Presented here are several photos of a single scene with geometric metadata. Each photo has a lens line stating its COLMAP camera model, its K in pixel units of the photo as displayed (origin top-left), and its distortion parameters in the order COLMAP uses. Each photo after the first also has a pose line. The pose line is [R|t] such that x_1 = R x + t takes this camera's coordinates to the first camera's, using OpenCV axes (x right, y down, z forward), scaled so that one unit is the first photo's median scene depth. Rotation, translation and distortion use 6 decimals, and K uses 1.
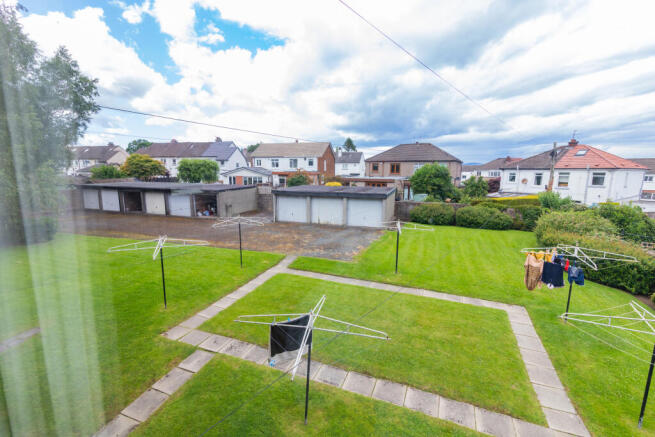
lens RADIAL K [[299.9, 0, 326.5], [0, 299.9, 219.2], [0, 0, 1]] dist [-0.002015, -0.000143]
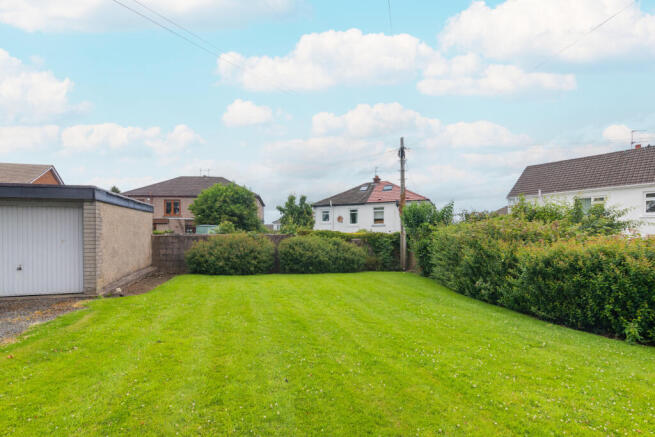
lens RADIAL K [[299.9, 0, 326.5], [0, 299.9, 219.2], [0, 0, 1]] dist [-0.002015, -0.000143]
pose [[0.792321, 0.034737, 0.609114, 0.137660], [0.106522, 0.975167, -0.194173, 0.030565], [-0.600733, 0.218731, 0.768945, 0.413110]]
